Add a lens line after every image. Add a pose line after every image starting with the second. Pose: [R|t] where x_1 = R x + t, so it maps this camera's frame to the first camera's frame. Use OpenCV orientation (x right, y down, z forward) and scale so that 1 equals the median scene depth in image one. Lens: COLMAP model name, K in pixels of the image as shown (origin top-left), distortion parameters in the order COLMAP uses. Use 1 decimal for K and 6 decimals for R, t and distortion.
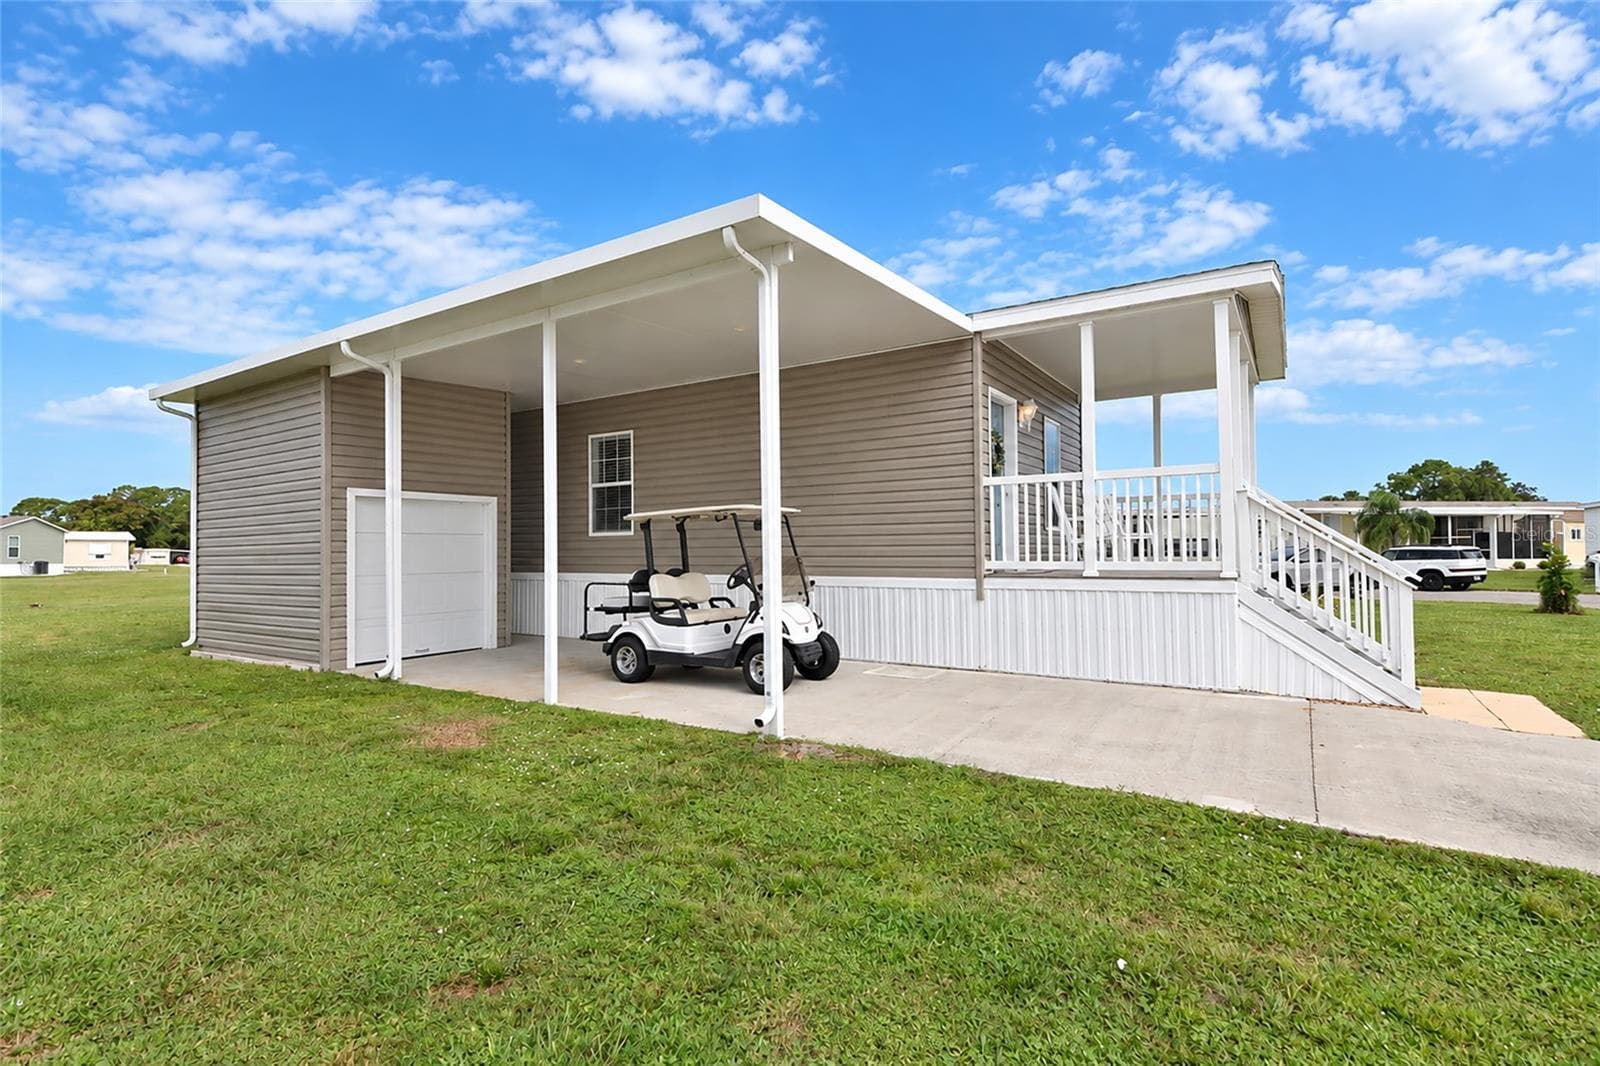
lens RADIAL K [[767.6, 0, 798.0], [0, 767.6, 561.5], [0, 0, 1]] dist [-0.042835, -0.000061]
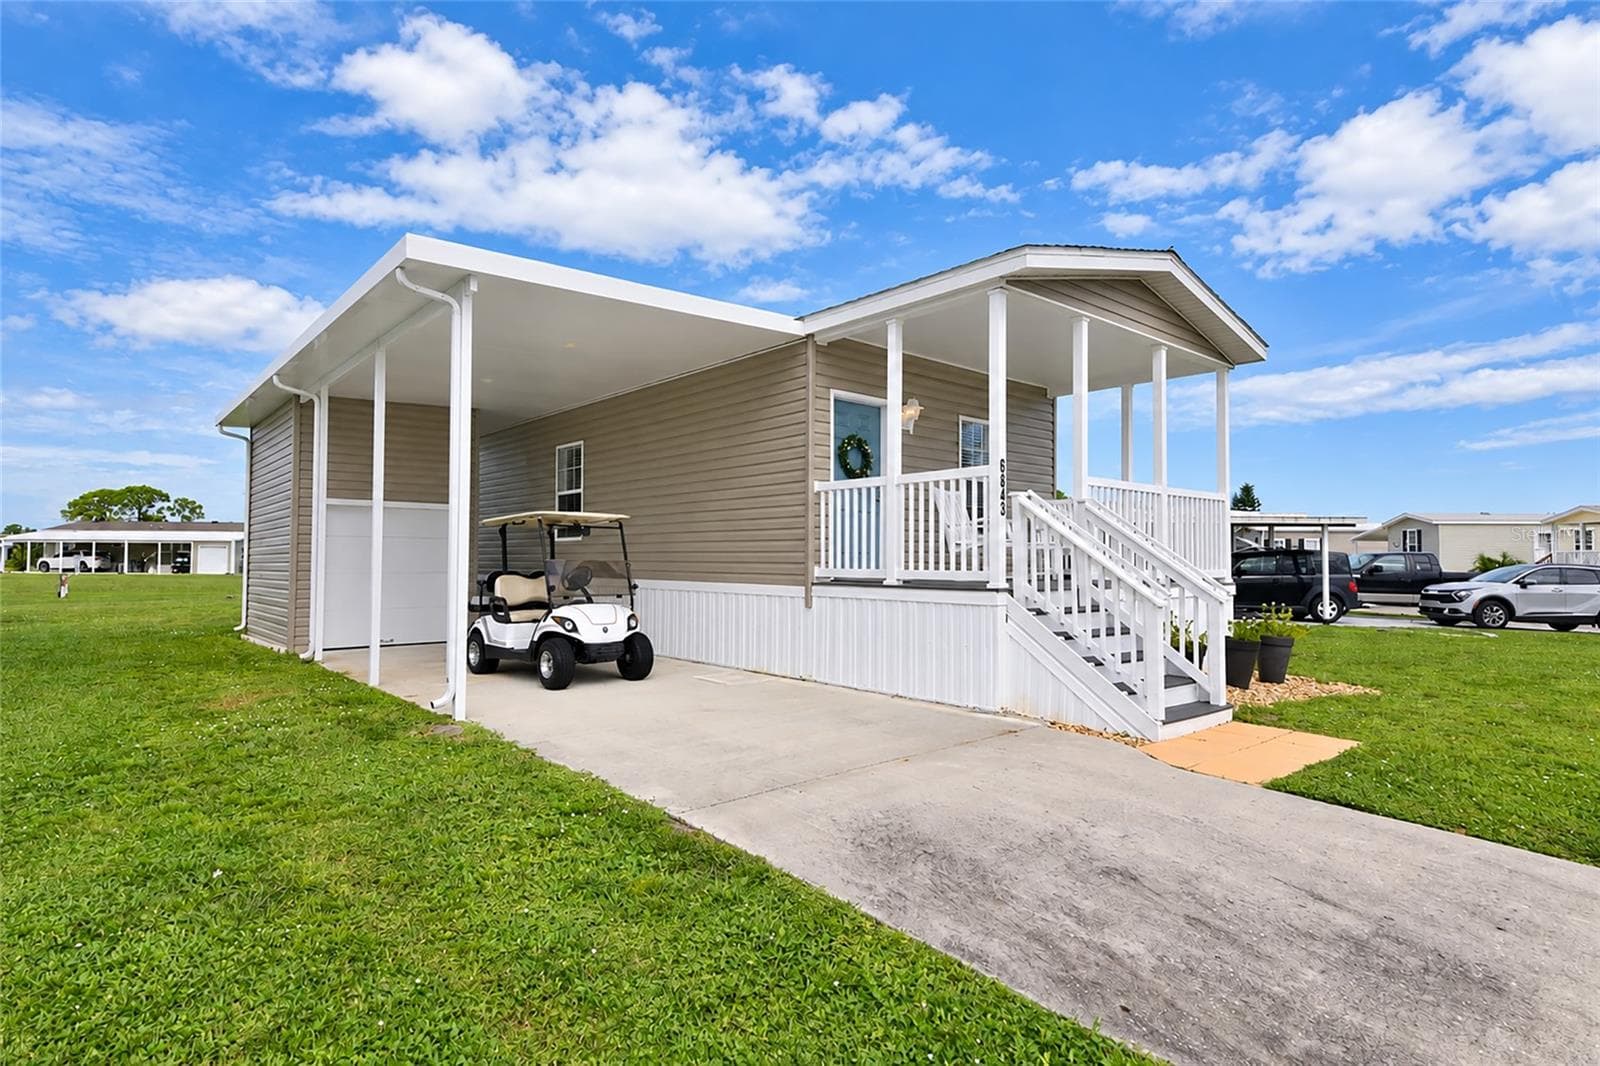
lens RADIAL K [[845.6, 0, 802.3], [0, 845.6, 560.3], [0, 0, 1]] dist [-0.044289, 0.000041]
pose [[0.963057, 0.010083, -0.269108, 0.520717], [-0.012929, 0.999878, -0.008805, -0.000455], [0.268986, 0.011960, 0.963070, -0.045505]]
